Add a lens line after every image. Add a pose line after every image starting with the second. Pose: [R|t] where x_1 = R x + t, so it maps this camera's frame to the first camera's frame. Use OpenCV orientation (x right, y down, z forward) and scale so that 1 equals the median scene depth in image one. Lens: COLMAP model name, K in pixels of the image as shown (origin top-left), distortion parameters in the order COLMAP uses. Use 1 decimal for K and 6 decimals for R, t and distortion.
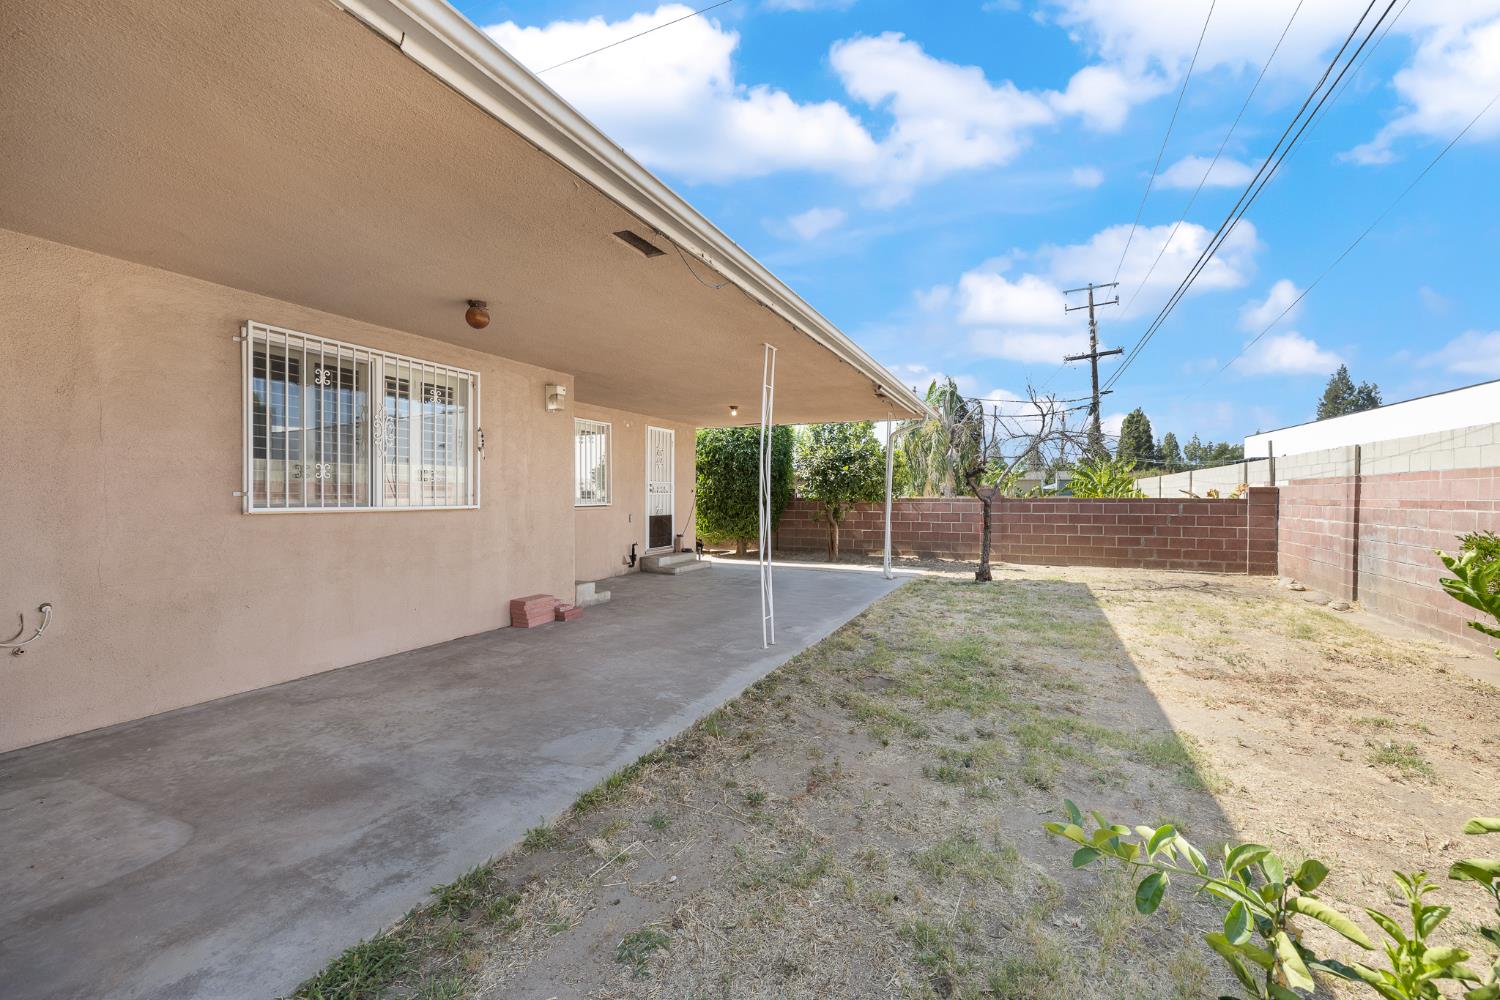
lens RADIAL K [[635.4, 0, 750.0], [0, 635.4, 500.0], [0, 0, 1]] dist [0.011344, 0.000318]
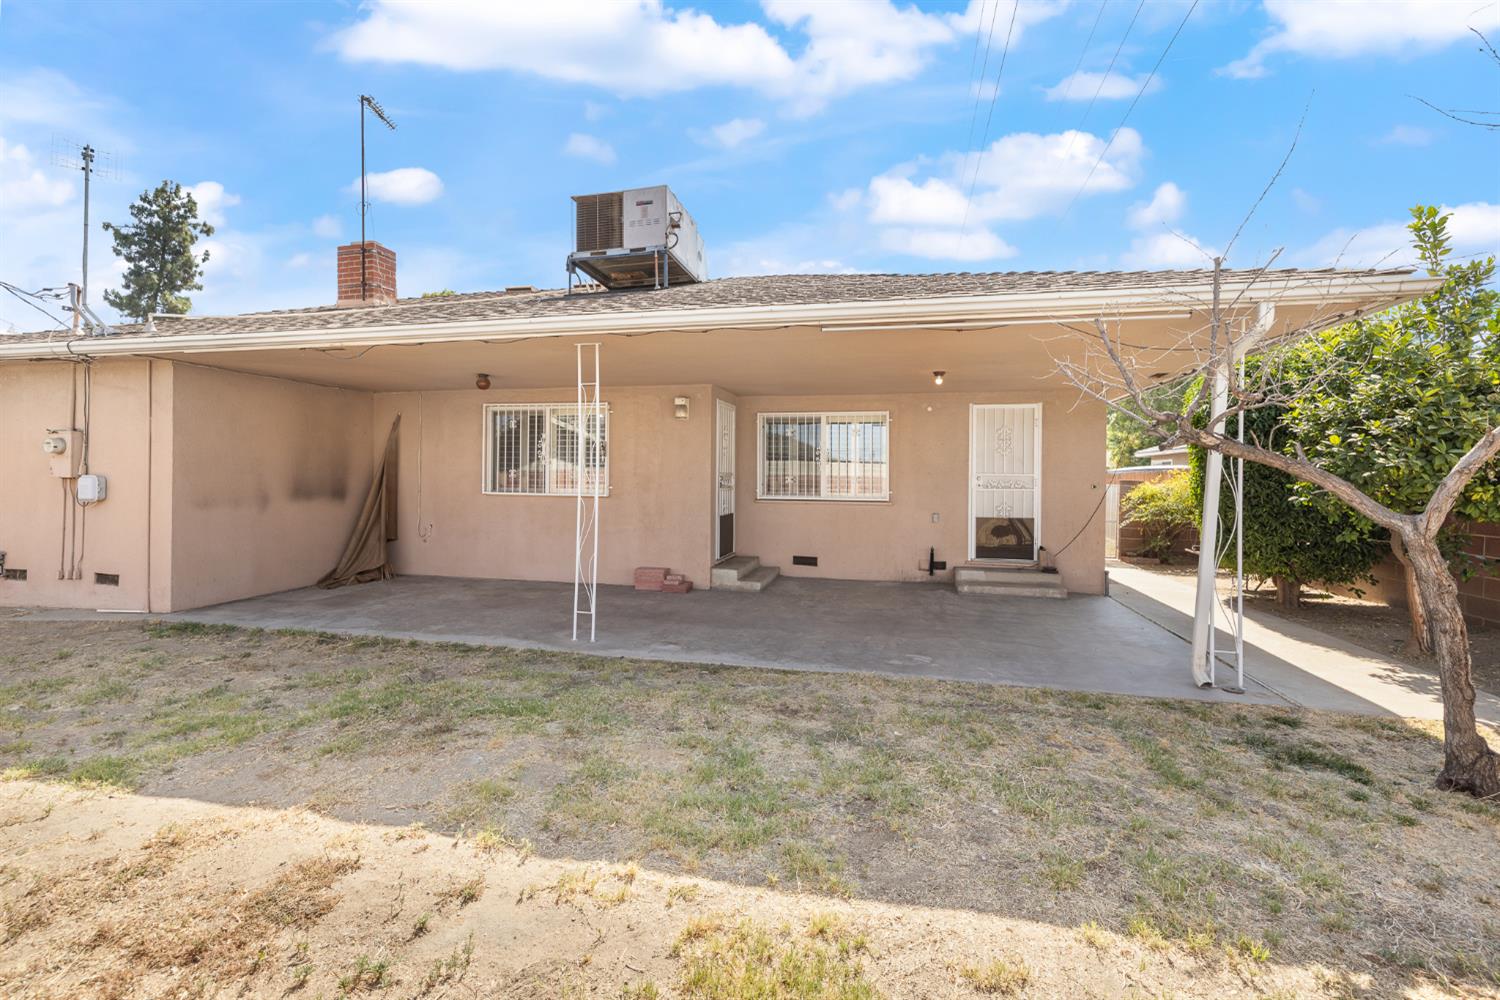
lens RADIAL K [[646.7, 0, 757.1], [0, 646.7, 478.9], [0, 0, 1]] dist [0.010043, -0.000429]
pose [[0.202767, -0.002262, -0.979224, 0.853015], [-0.018845, 0.999803, -0.006212, -0.019236], [0.979046, 0.019713, 0.202685, 0.827153]]
